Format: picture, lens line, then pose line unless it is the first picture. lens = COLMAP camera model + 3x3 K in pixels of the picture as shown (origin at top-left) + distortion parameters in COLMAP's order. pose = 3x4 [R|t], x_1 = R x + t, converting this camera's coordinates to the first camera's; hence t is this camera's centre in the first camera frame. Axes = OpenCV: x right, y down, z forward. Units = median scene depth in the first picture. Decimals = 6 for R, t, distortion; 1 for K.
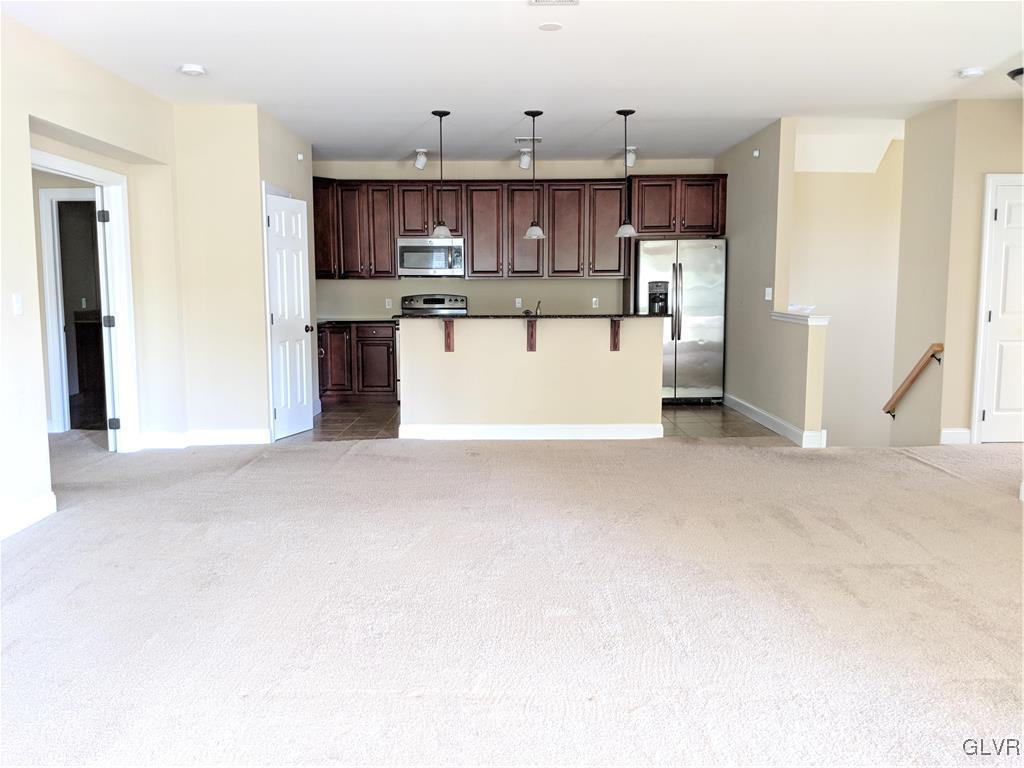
lens RADIAL K [[816.6, 0, 512.0], [0, 816.6, 384.0], [0, 0, 1]] dist [0.060254, -0.170727]
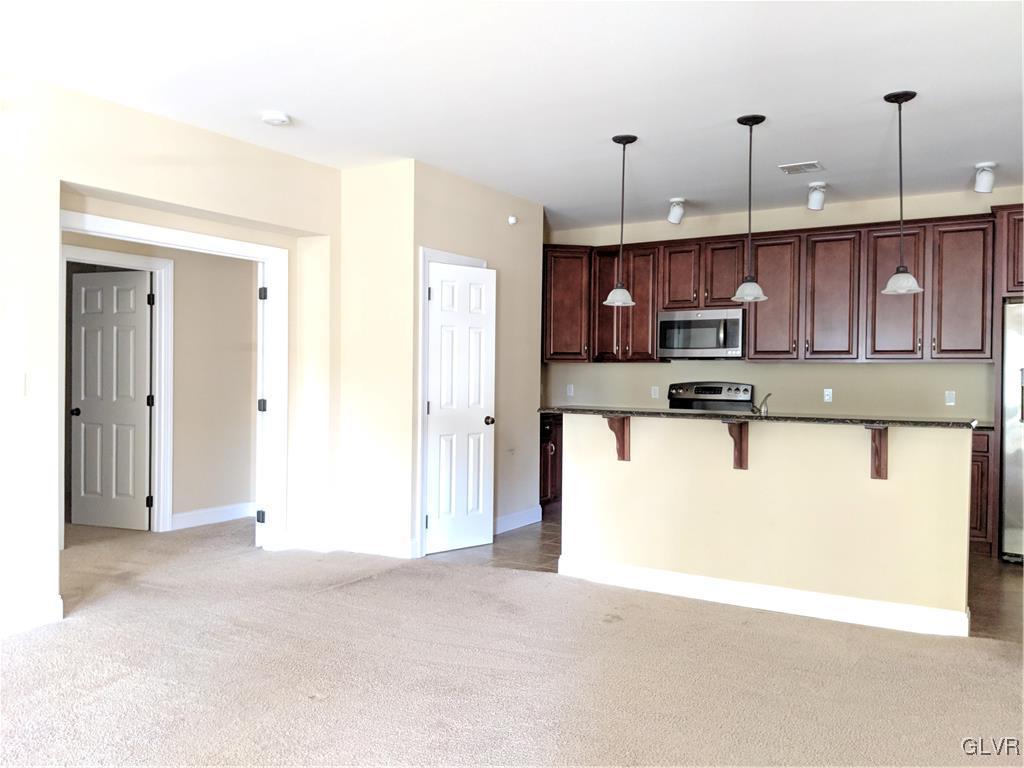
lens RADIAL K [[816.6, 0, 512.0], [0, 816.6, 384.0], [0, 0, 1]] dist [0.060254, -0.170727]
pose [[0.839487, 0.017218, -0.543107, 0.174997], [-0.071972, 0.994215, -0.079728, -0.032775], [0.538593, 0.106019, 0.835870, 0.256211]]
